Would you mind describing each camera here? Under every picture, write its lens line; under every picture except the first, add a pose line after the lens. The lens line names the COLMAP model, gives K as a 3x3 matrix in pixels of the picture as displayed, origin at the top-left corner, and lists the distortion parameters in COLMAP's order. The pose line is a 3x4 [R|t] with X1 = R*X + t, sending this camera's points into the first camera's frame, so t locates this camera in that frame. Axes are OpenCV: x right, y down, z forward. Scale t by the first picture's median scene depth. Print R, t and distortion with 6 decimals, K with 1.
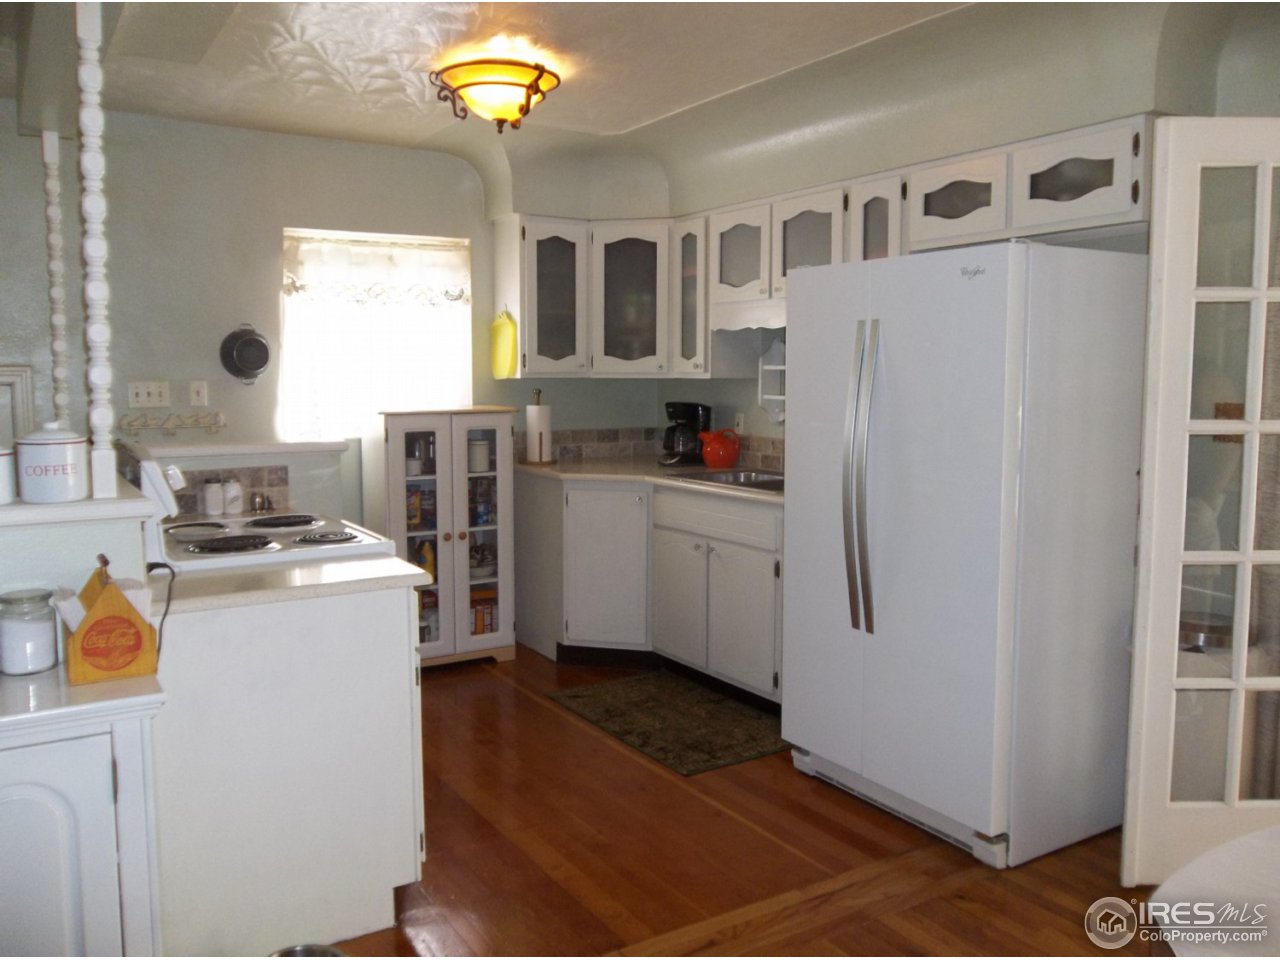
lens RADIAL K [[1033.6, 0, 641.8], [0, 1033.6, 472.5], [0, 0, 1]] dist [-0.029978, 0.017210]
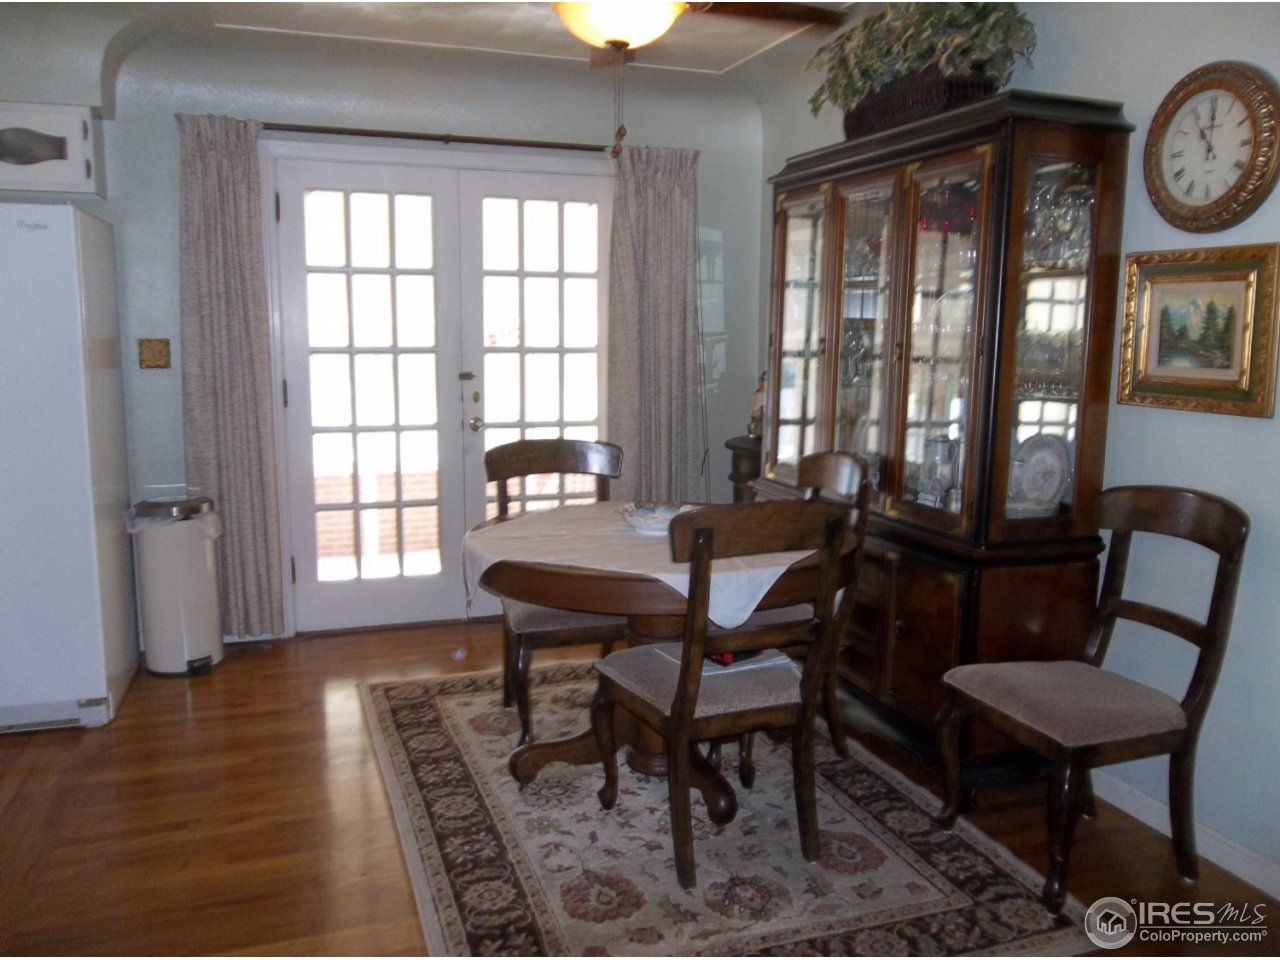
lens RADIAL K [[1033.6, 0, 643.3], [0, 1033.6, 474.1], [0, 0, 1]] dist [-0.029978, 0.017210]
pose [[0.230264, -0.136202, 0.963550, -0.514124], [0.088186, 0.989003, 0.118726, 0.003543], [-0.969124, 0.057633, 0.239742, 0.060501]]
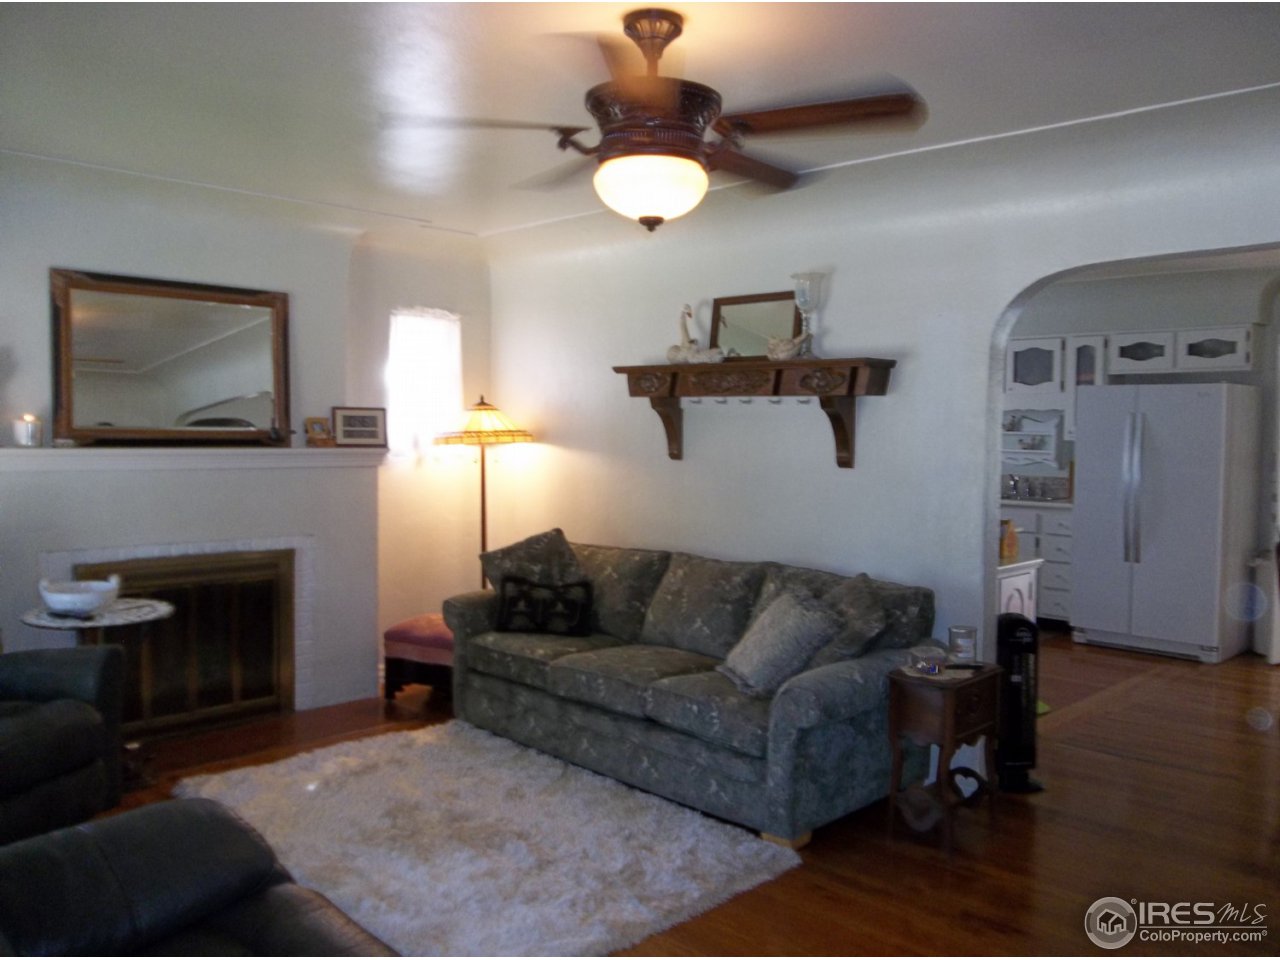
lens RADIAL K [[1033.6, 0, 635.9], [0, 1033.6, 476.8], [0, 0, 1]] dist [-0.029978, 0.017210]
pose [[0.977838, -0.001284, 0.209361, -1.069906], [0.010909, 0.998935, -0.044827, 0.057538], [-0.209080, 0.046118, 0.976810, -0.732435]]
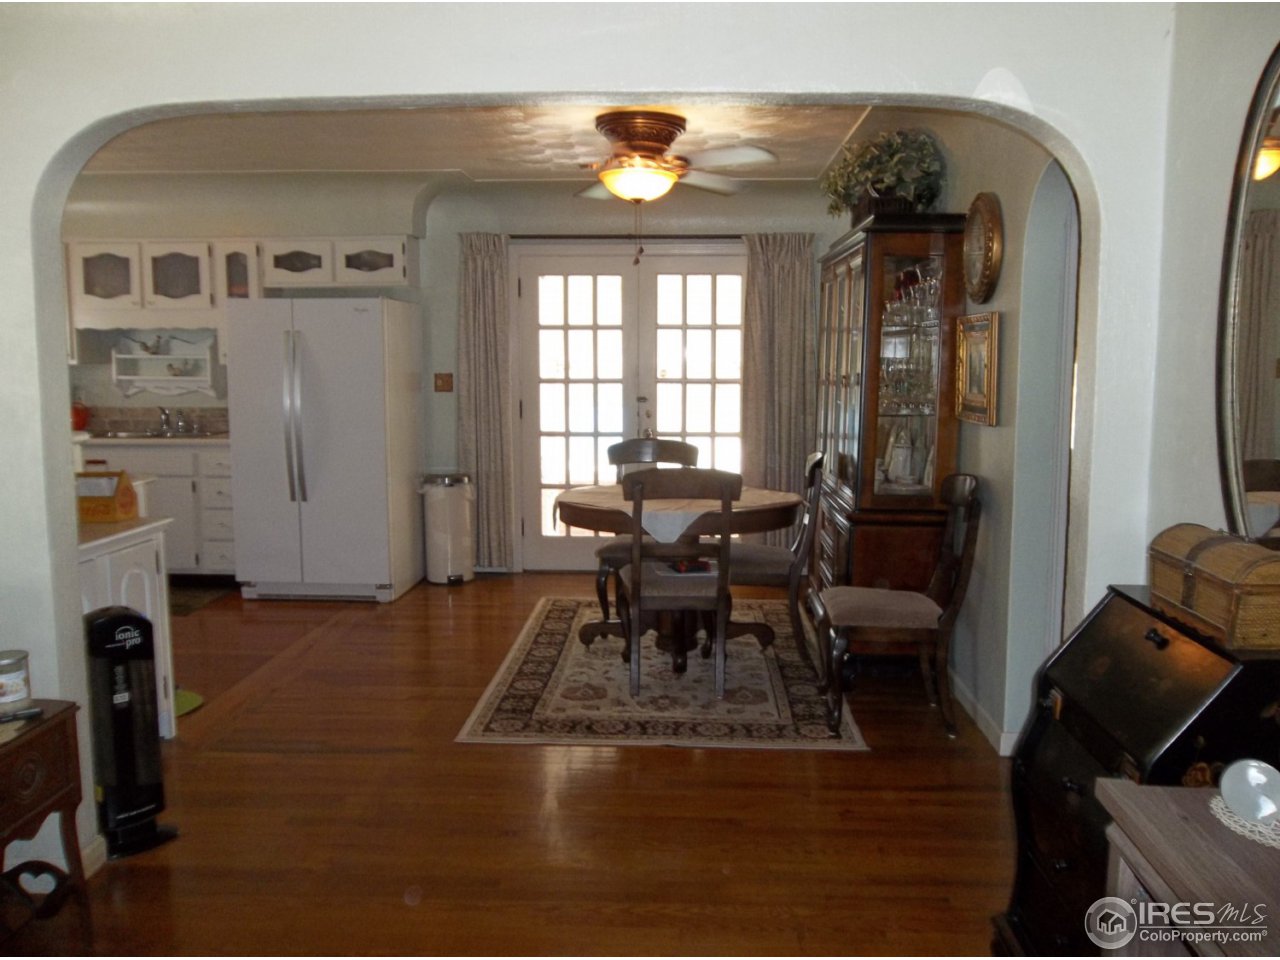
lens RADIAL K [[1033.6, 0, 636.2], [0, 1033.6, 474.3], [0, 0, 1]] dist [-0.029978, 0.017210]
pose [[0.583683, -0.091268, 0.806836, -0.811673], [0.078101, 0.995366, 0.056094, 0.045096], [-0.808217, 0.030273, 0.588106, -0.497402]]
